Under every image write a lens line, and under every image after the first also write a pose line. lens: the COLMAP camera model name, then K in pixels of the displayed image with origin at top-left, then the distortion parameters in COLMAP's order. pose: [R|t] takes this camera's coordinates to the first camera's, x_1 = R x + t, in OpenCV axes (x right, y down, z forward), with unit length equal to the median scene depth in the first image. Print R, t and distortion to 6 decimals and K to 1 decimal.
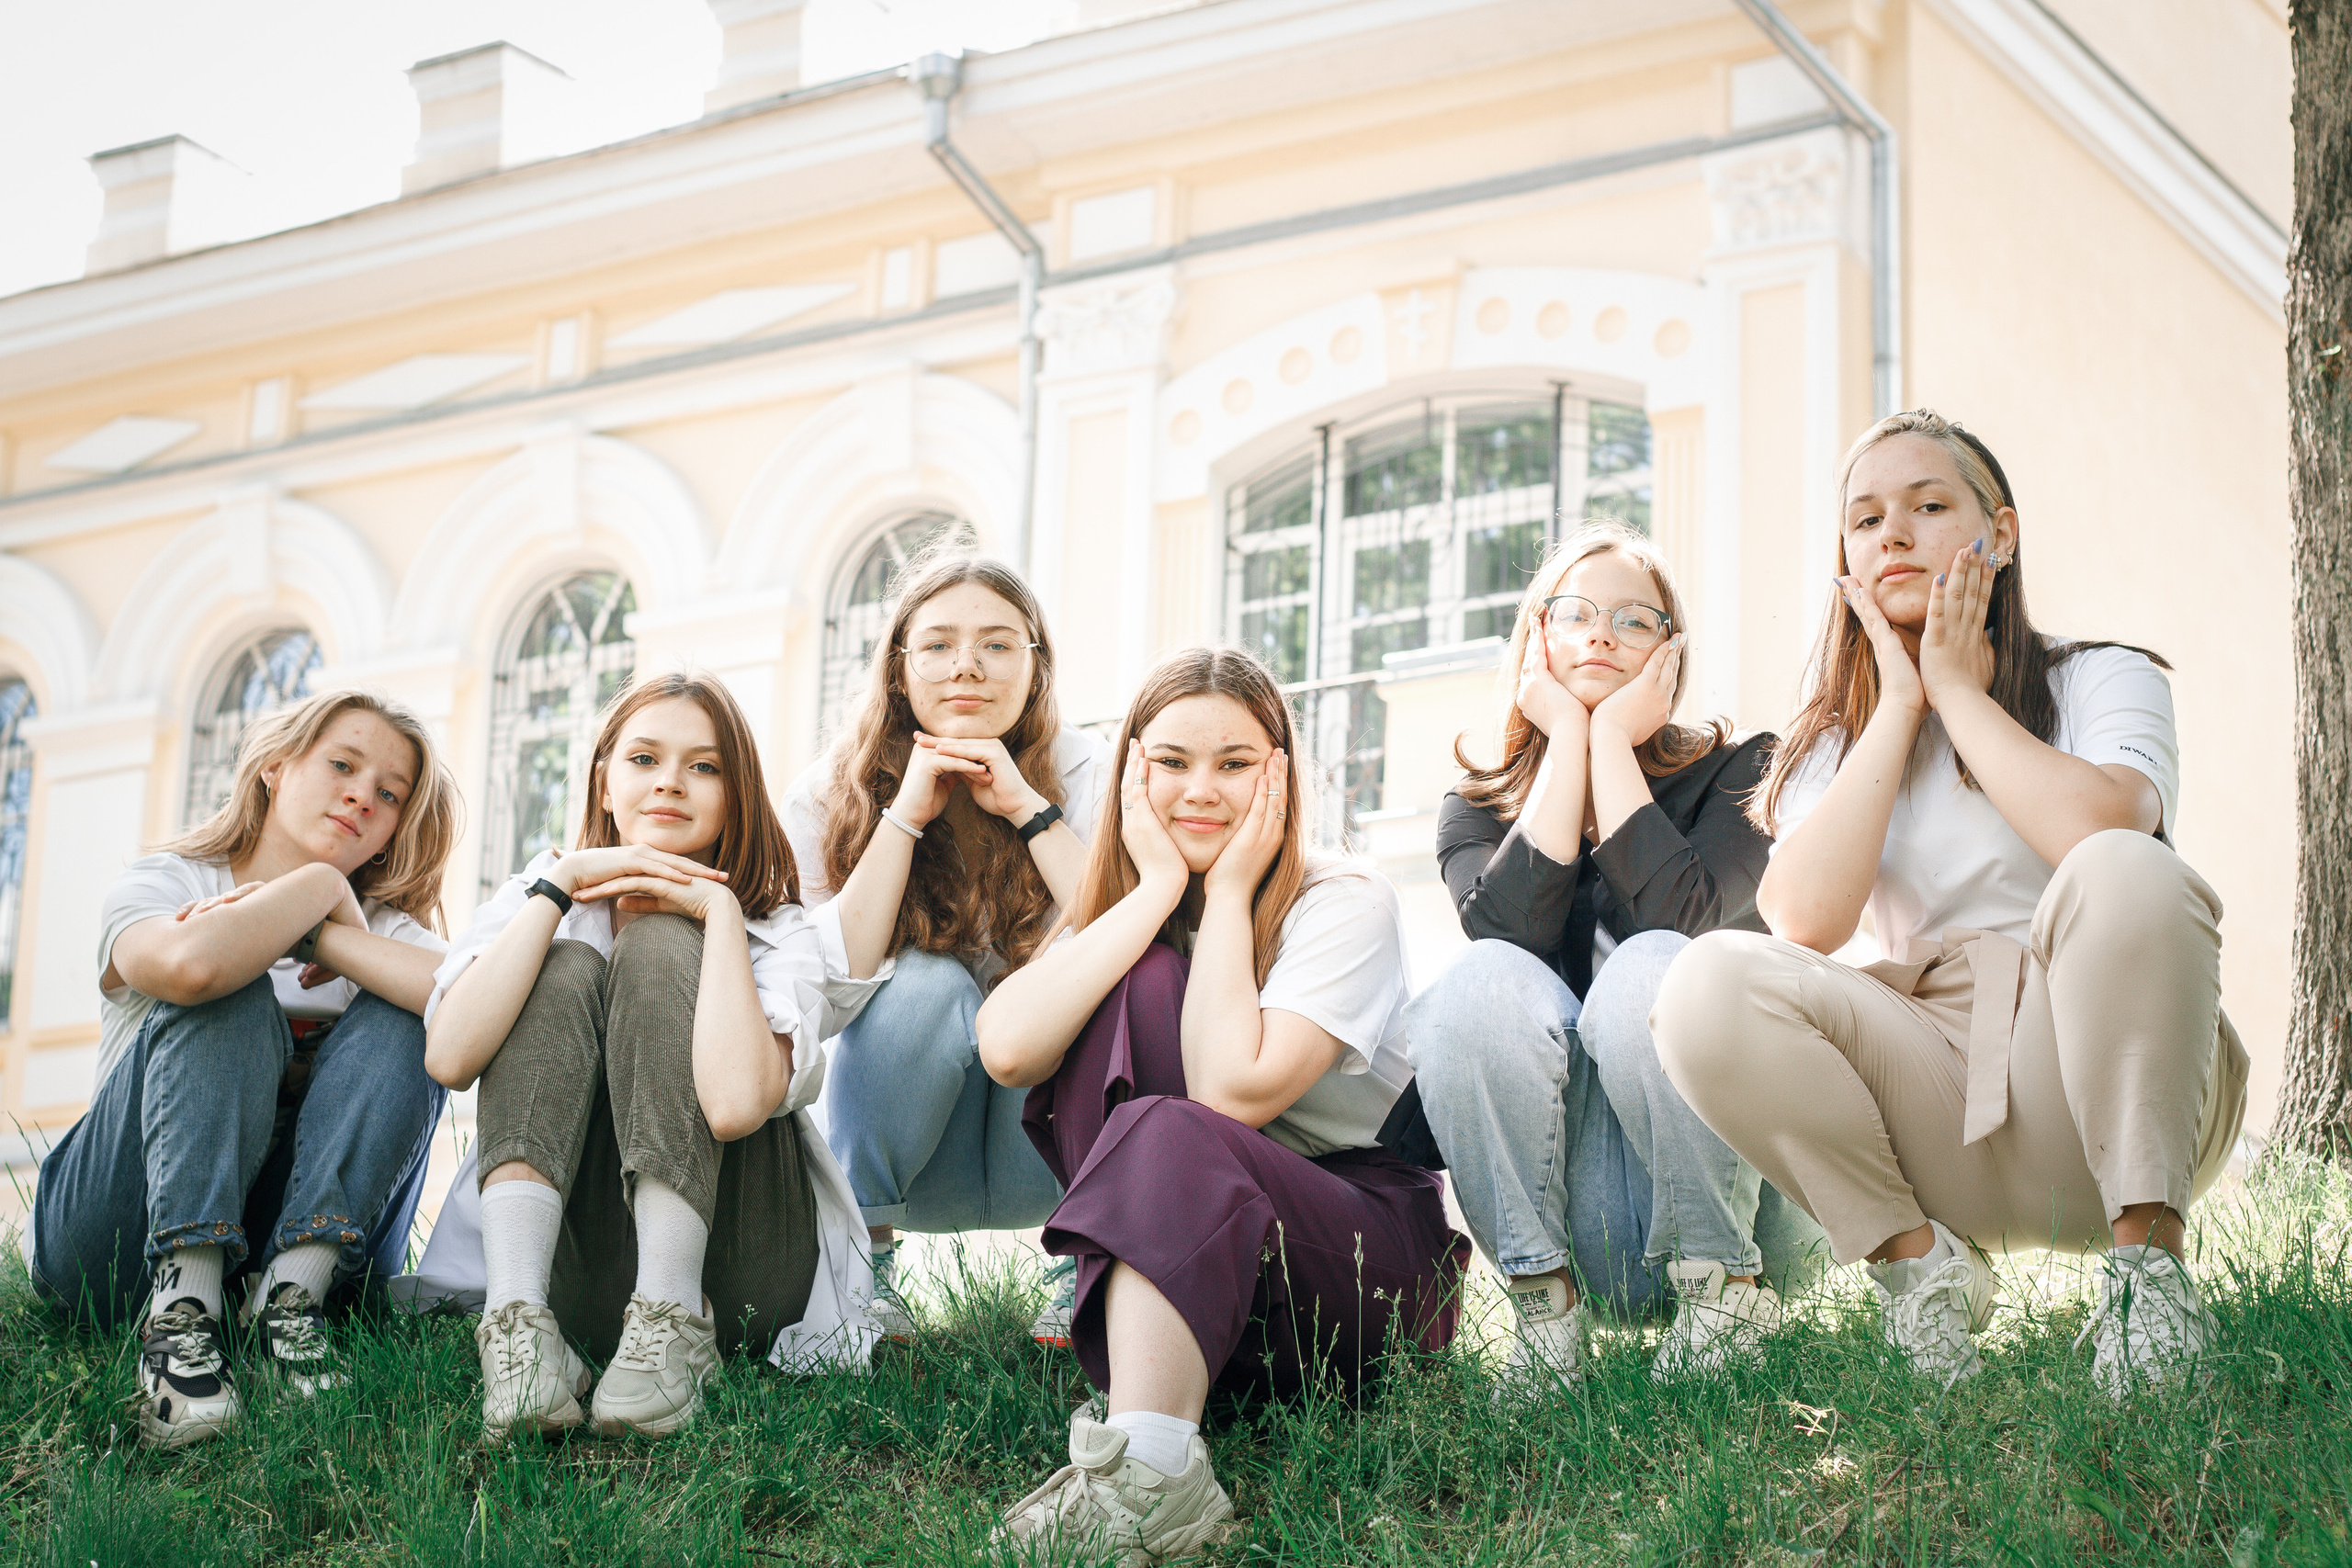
lens RADIAL K [[5498.3, 0, 1176.0], [0, 5498.3, 784.0], [0, 0, 1]] dist [-0.089757, -0.279639]
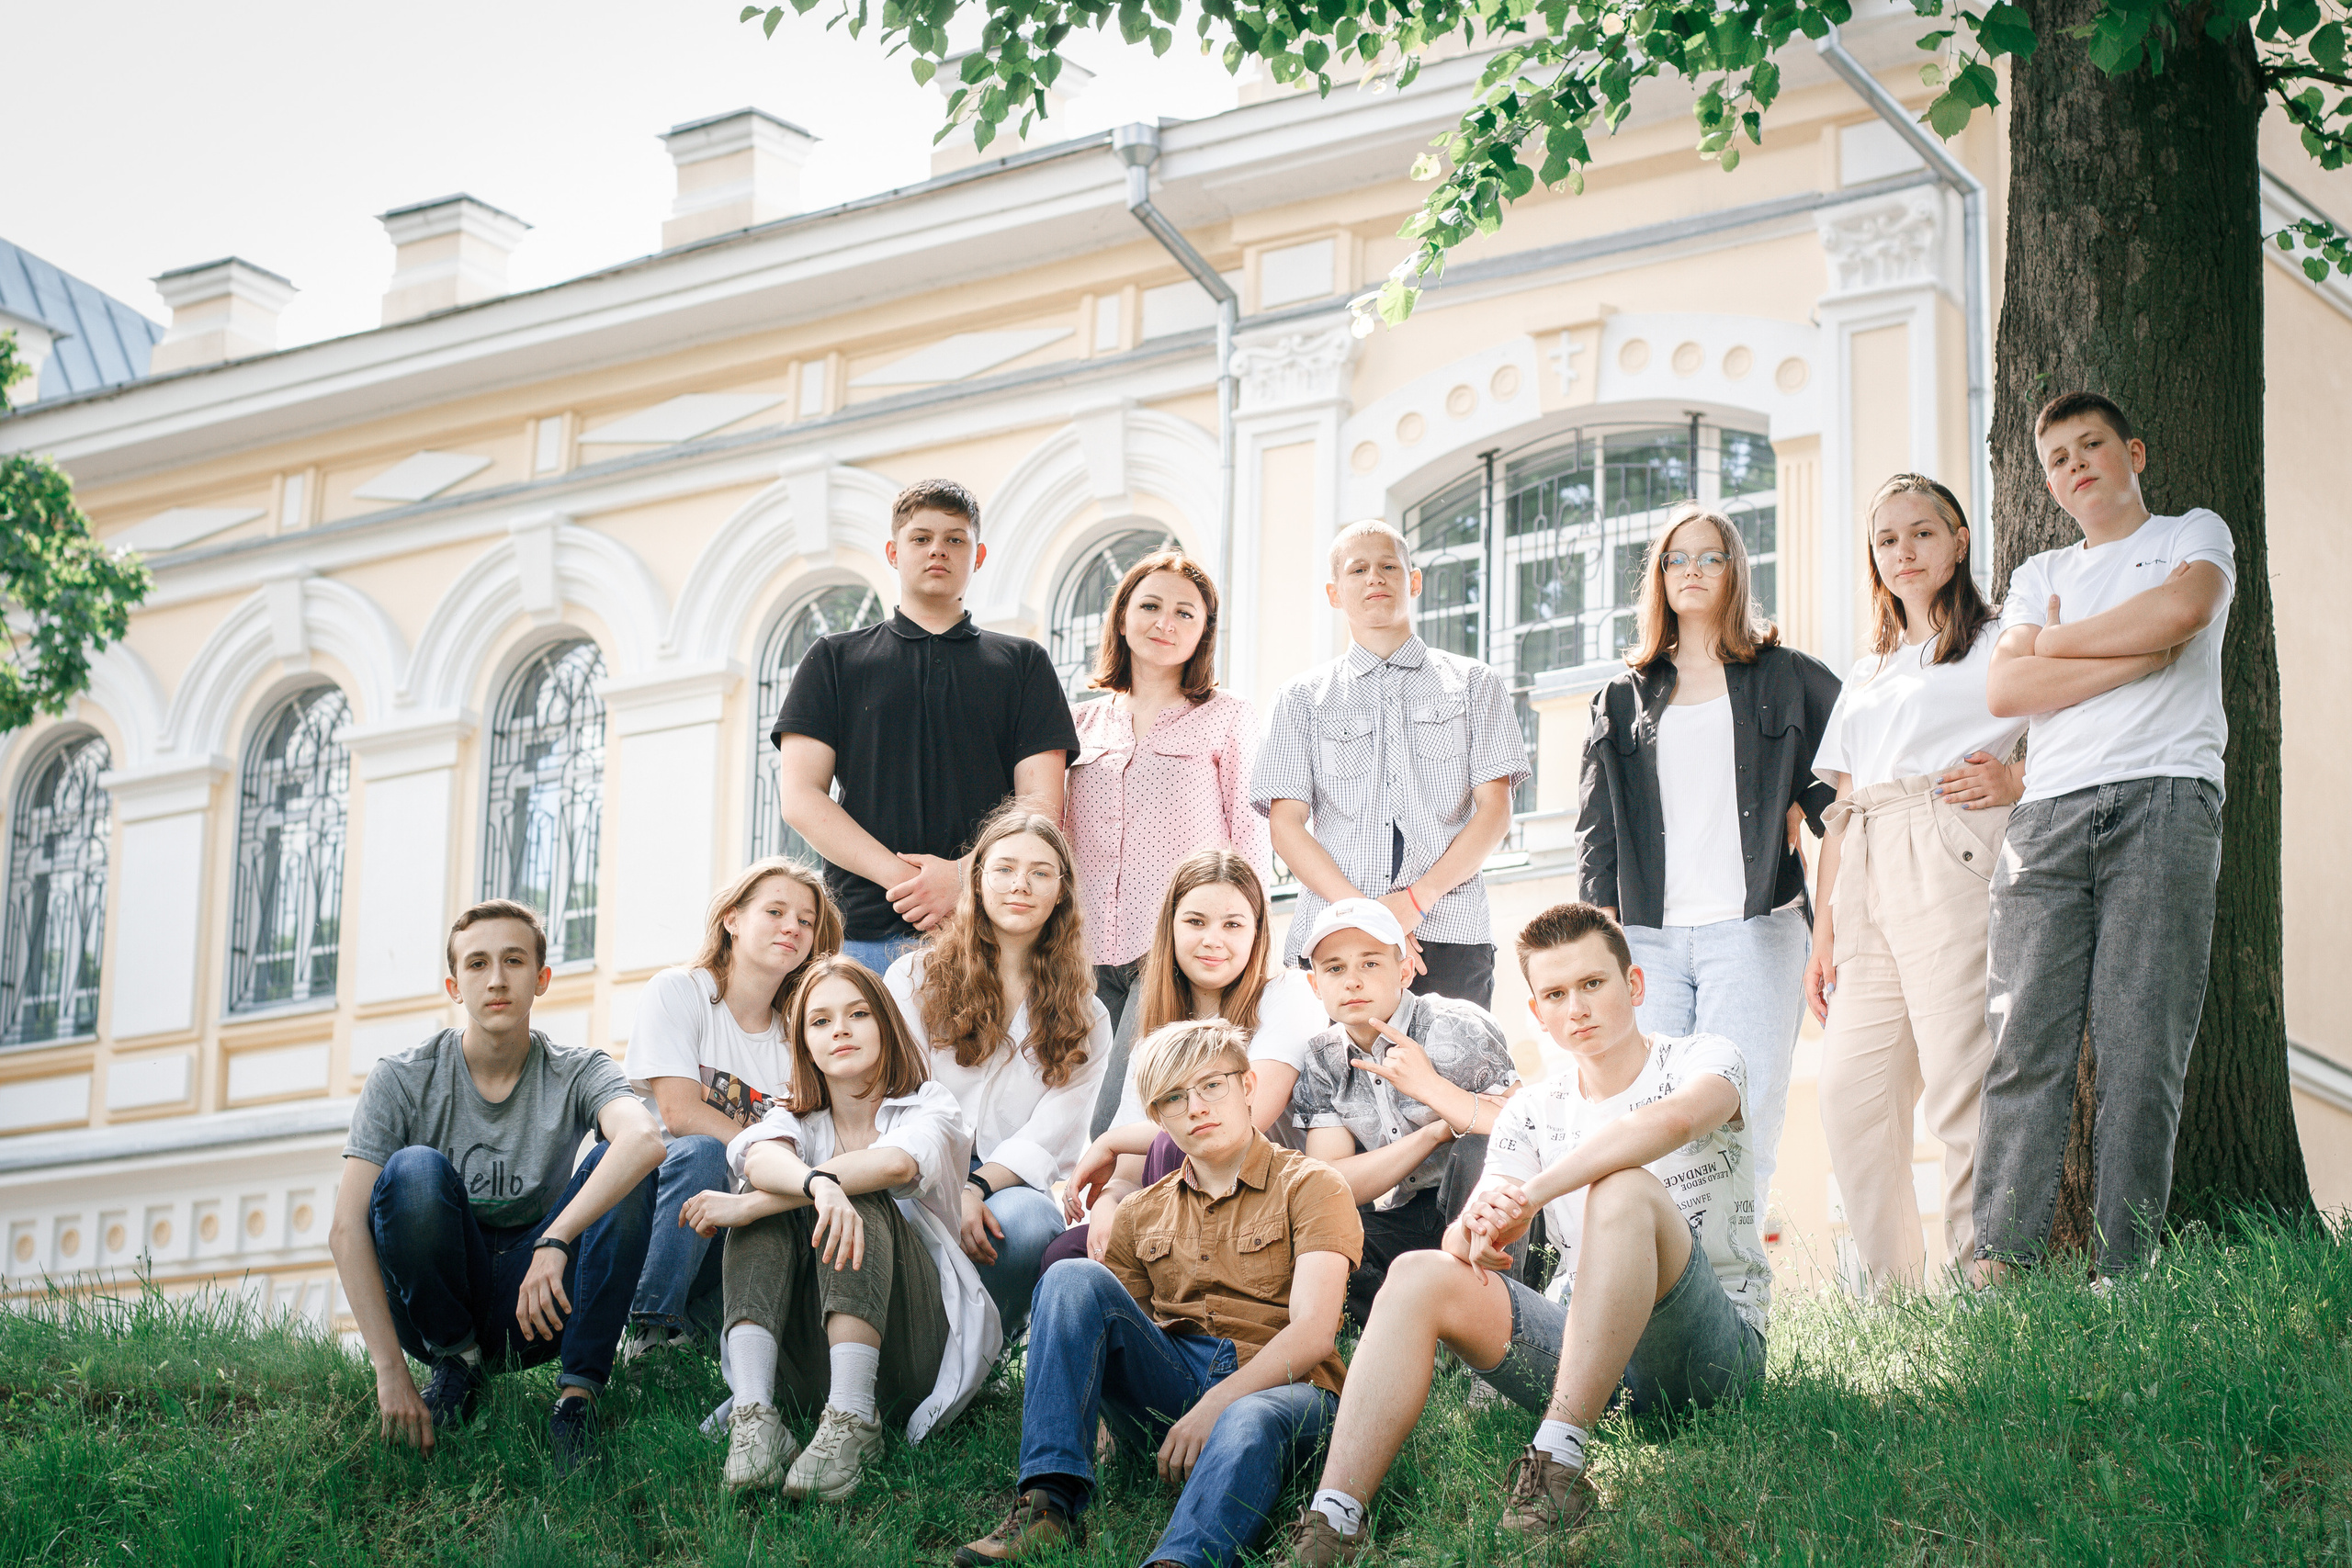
lens RADIAL K [[5498.3, 0, 1176.0], [0, 5498.3, 784.0], [0, 0, 1]] dist [-0.089757, -0.279639]
pose [[0.998317, -0.025243, -0.052208, 0.020268], [0.026636, 0.999303, 0.026151, -0.028675], [0.051512, -0.027498, 0.998294, -0.124330]]
